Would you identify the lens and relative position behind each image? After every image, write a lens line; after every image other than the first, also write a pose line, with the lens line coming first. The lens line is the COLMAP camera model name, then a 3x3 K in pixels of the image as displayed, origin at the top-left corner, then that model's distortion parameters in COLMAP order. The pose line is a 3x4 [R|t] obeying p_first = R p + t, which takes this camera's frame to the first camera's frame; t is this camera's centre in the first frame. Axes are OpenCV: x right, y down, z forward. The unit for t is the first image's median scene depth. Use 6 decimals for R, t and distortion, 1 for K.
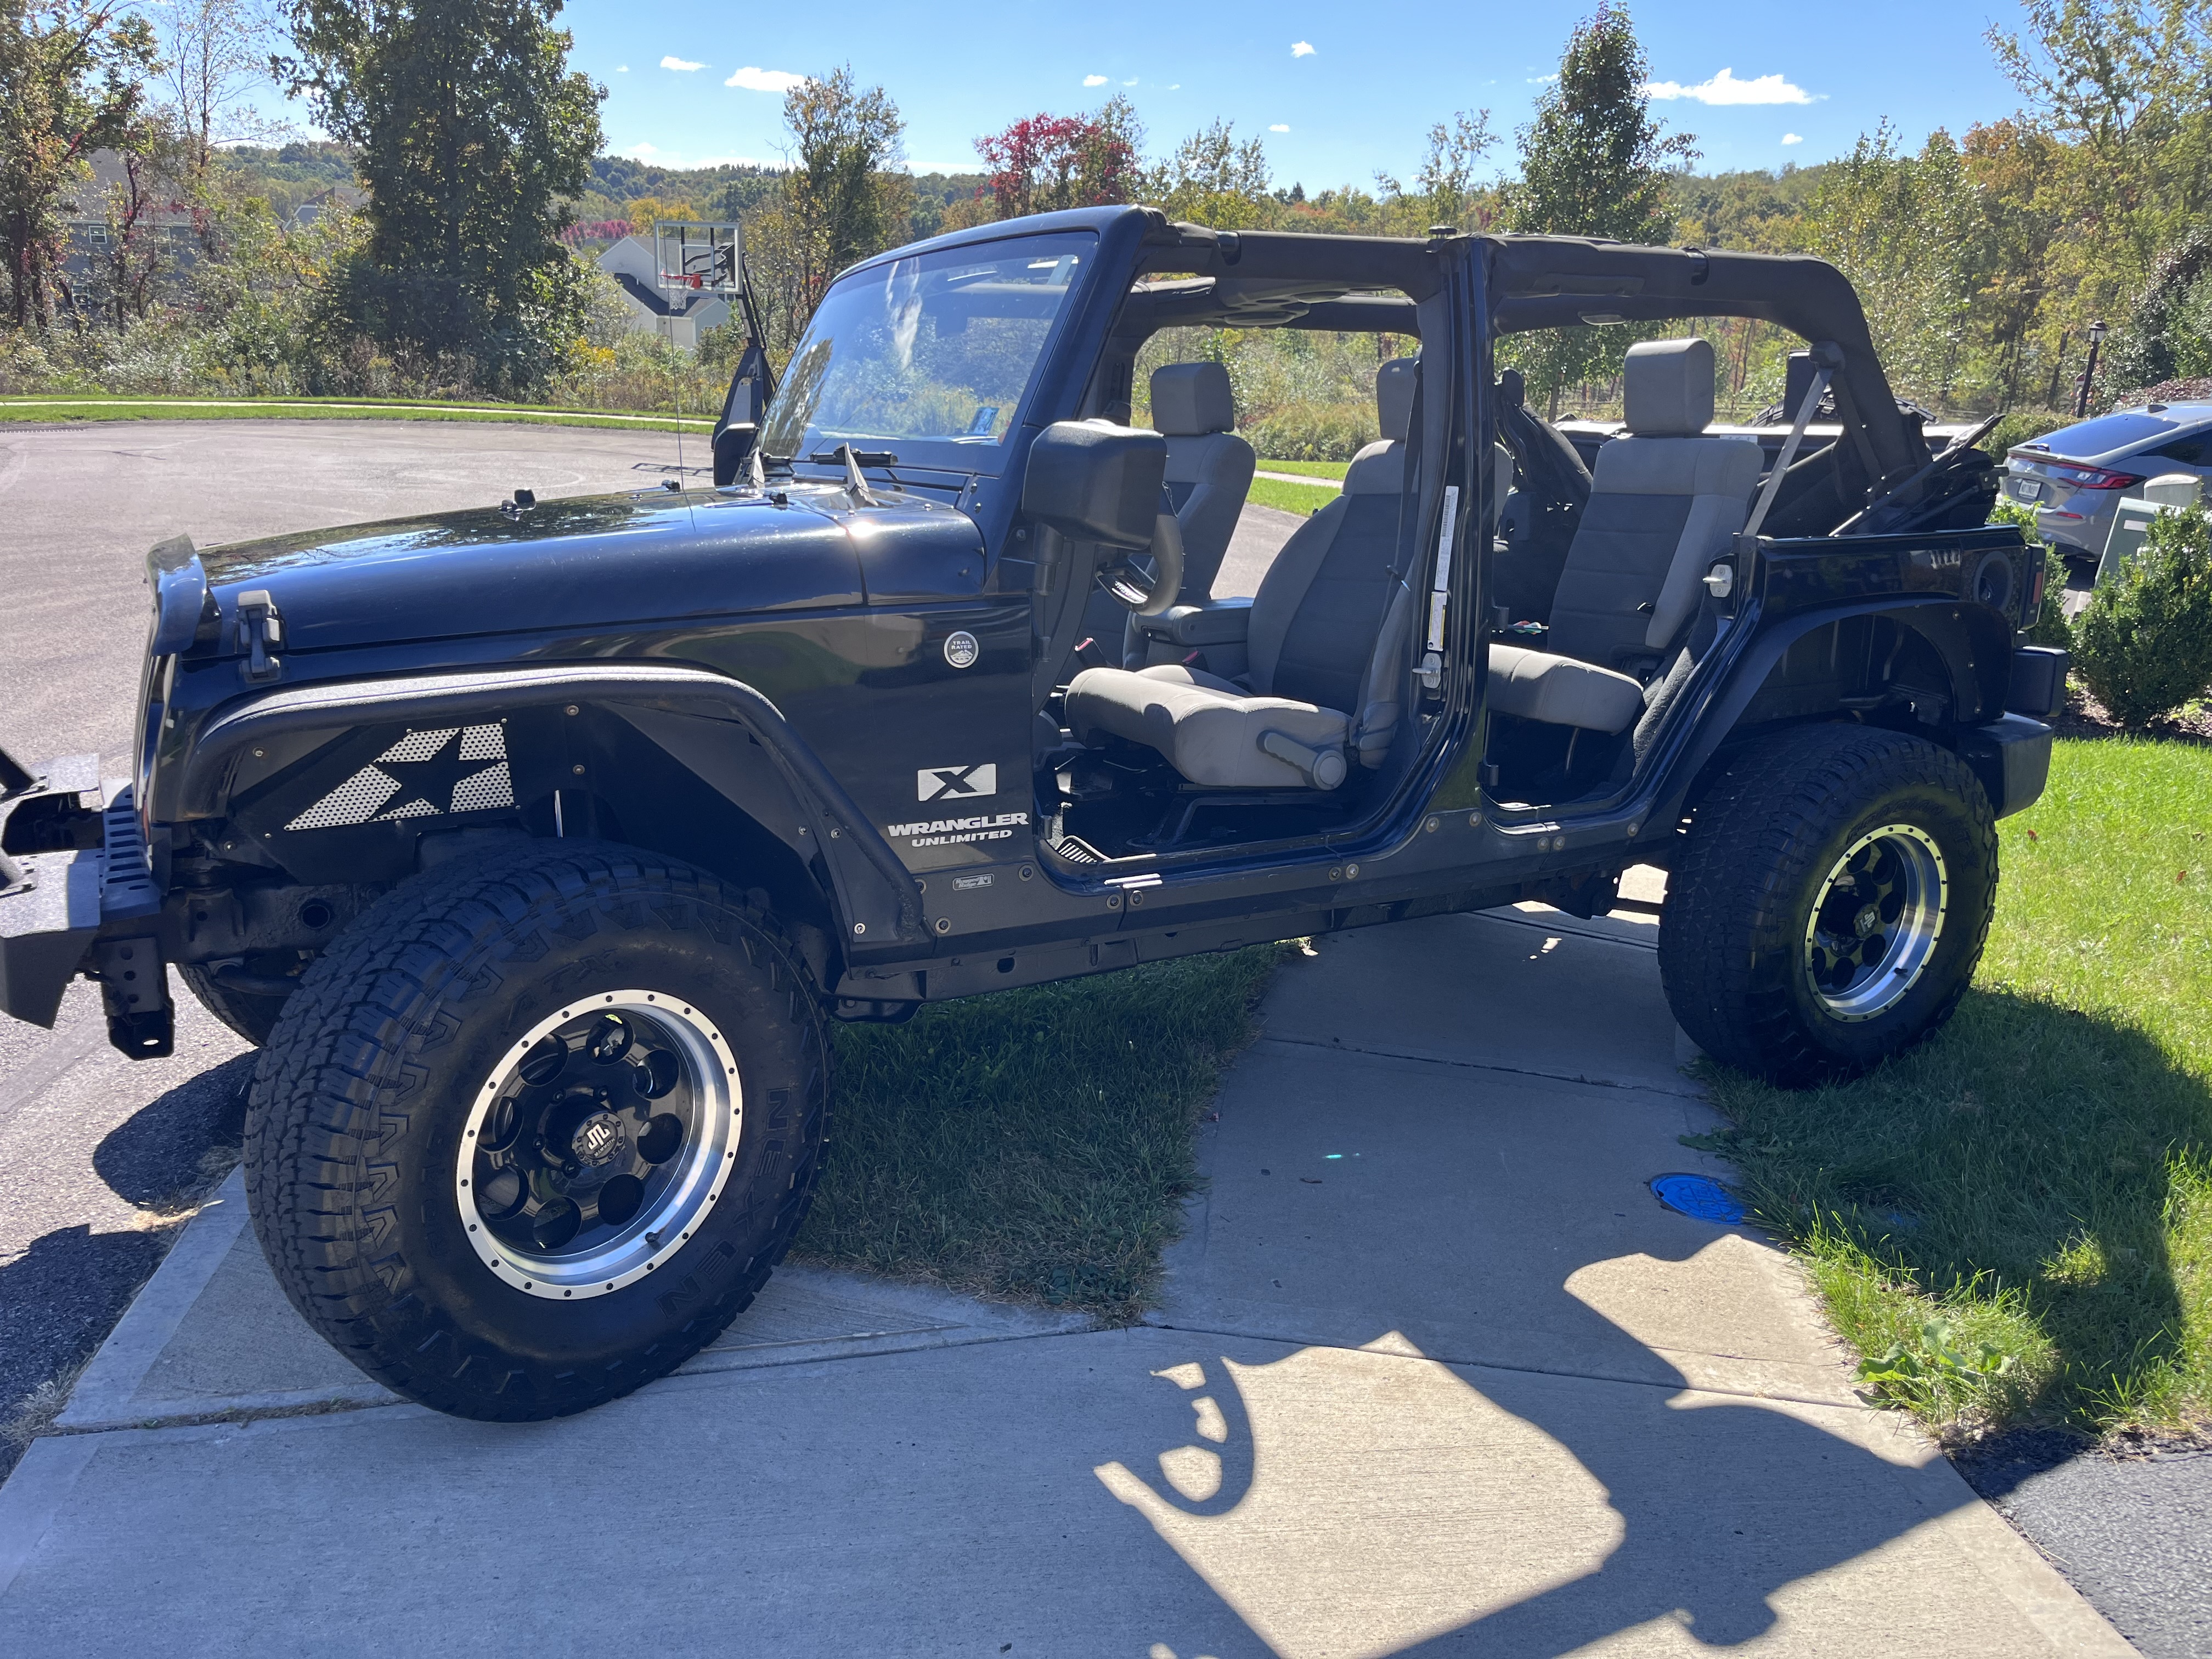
lens RADIAL K [[1648.0, 0, 1100.0], [0, 1648.0, 844.8], [0, 0, 1]] dist [0.063905, -0.087050]
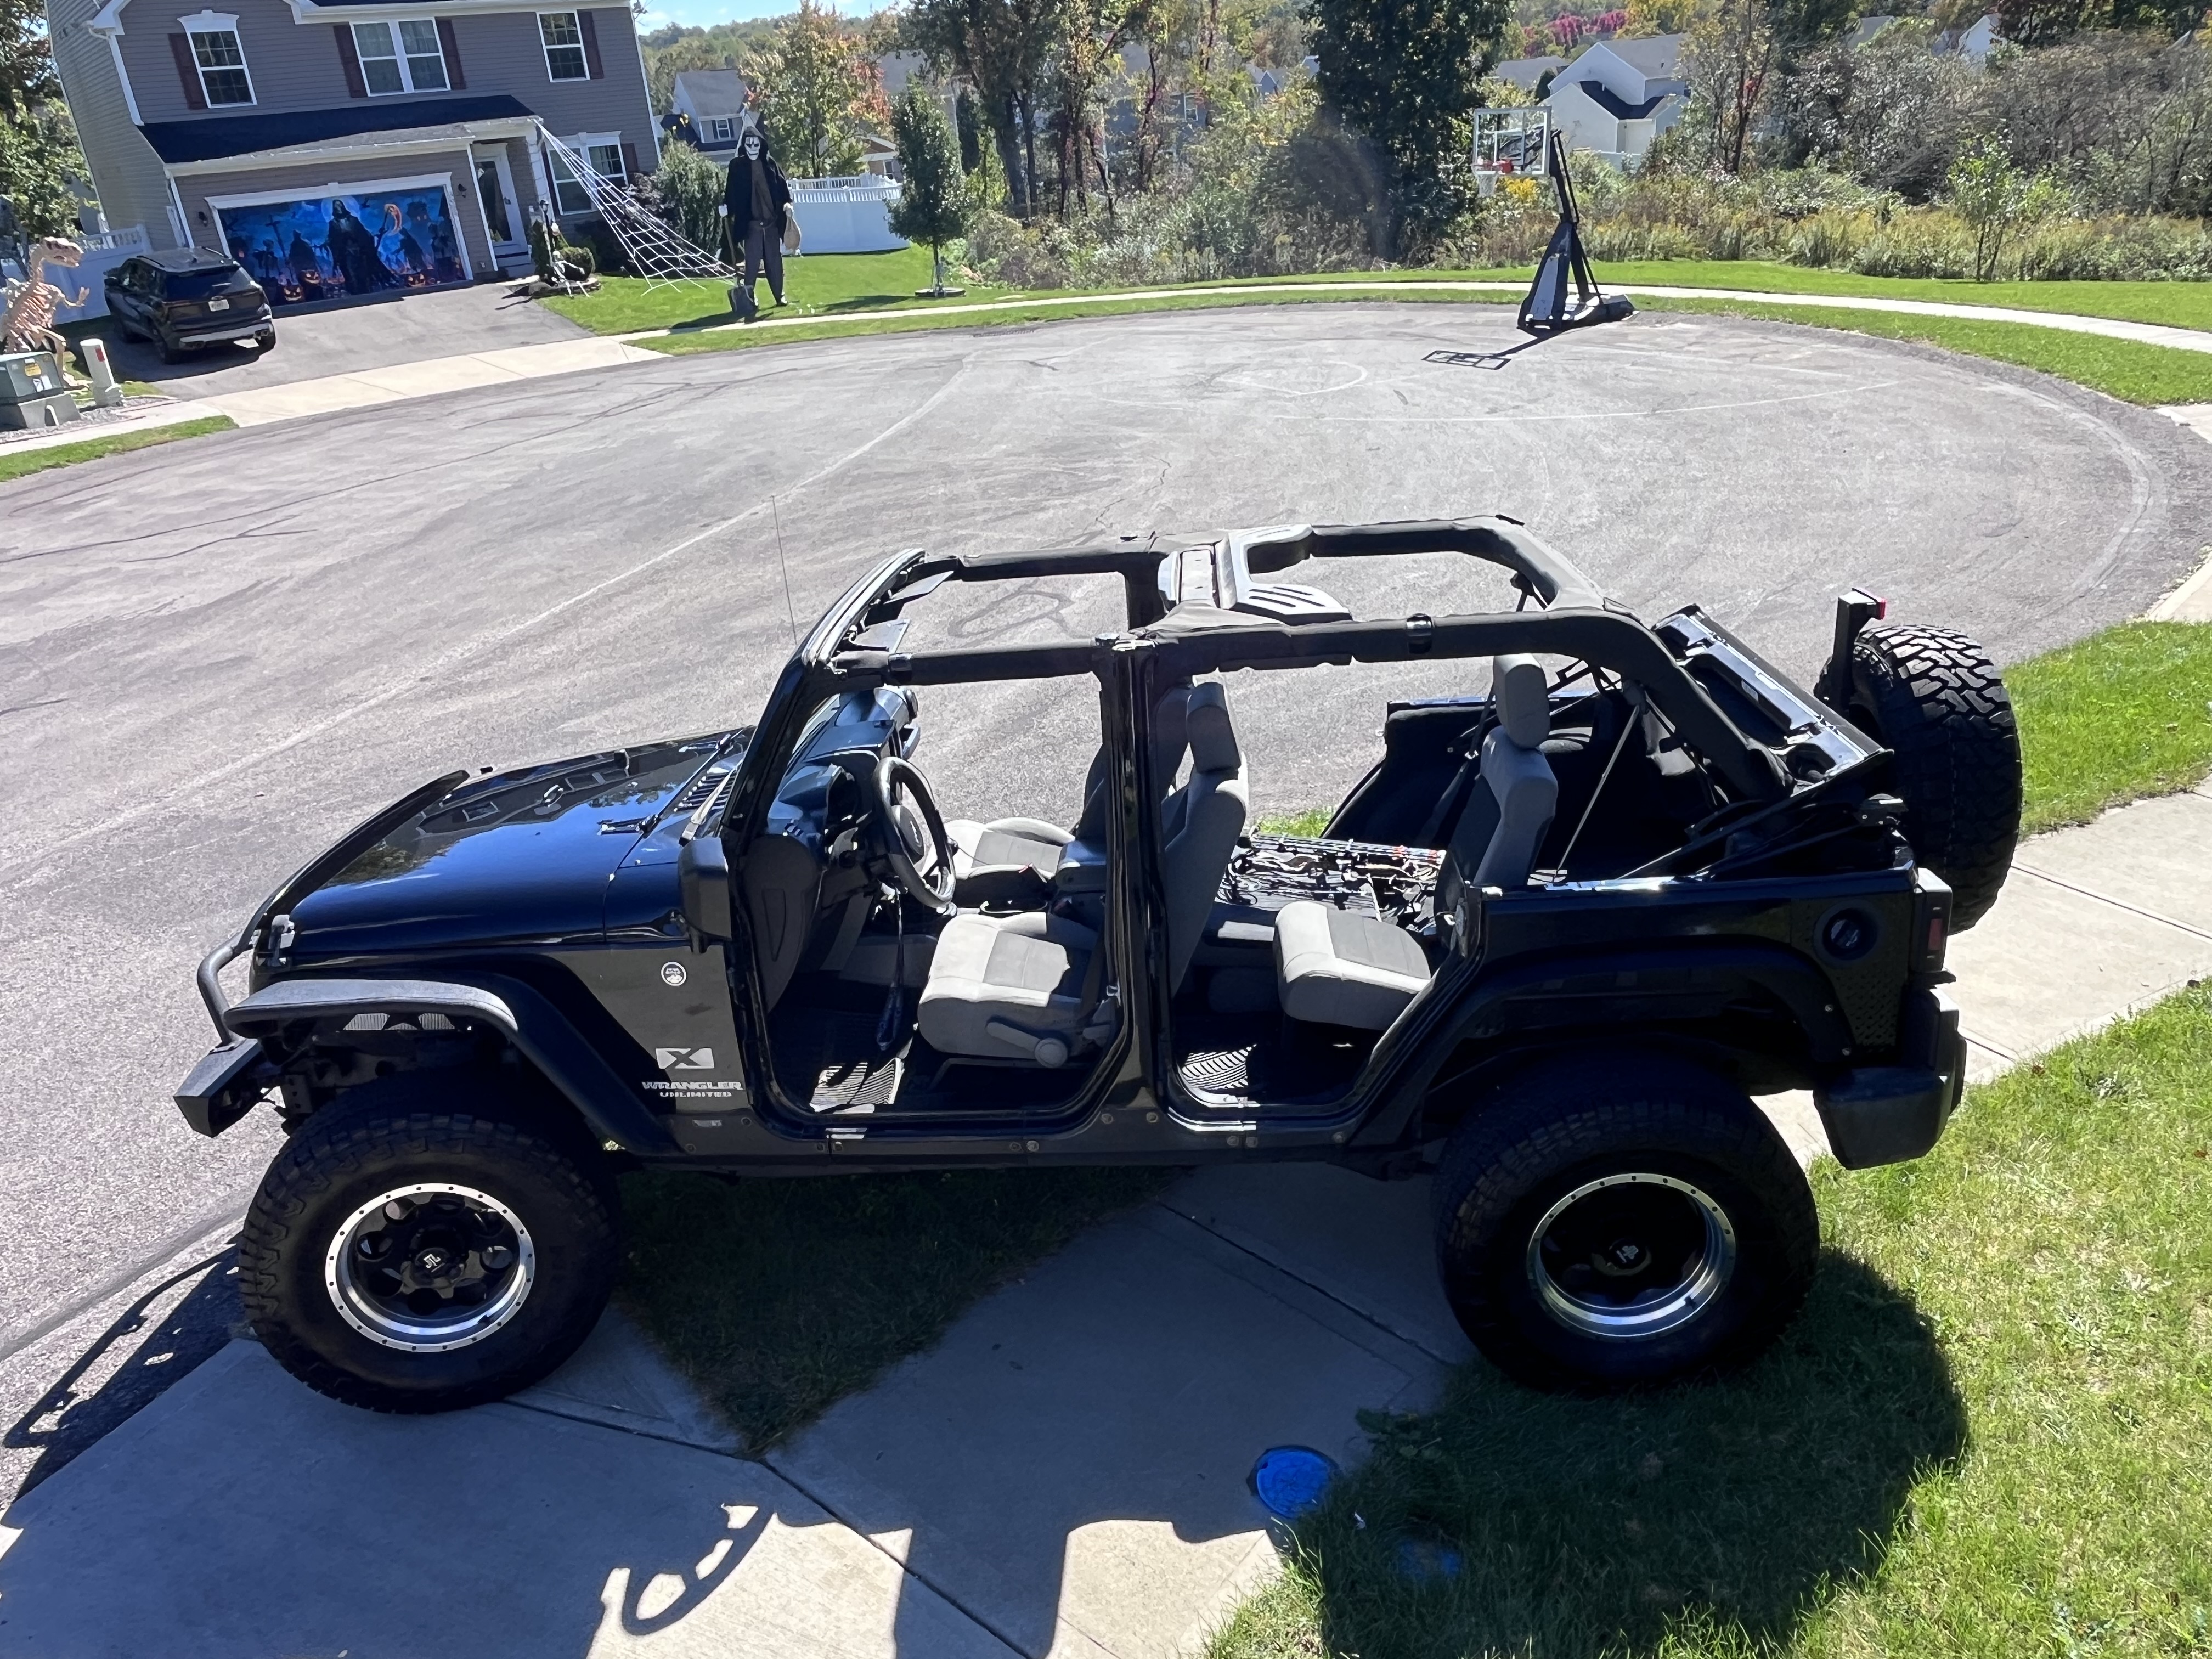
lens RADIAL K [[1533.7, 0, 1106.0], [0, 1533.7, 829.5], [0, 0, 1]] dist [0.010270, -0.000399]
pose [[0.854450, 0.118989, -0.505725, 0.848061], [-0.058907, 0.989331, 0.133247, -0.421353], [0.516184, -0.084062, 0.852342, 0.085057]]
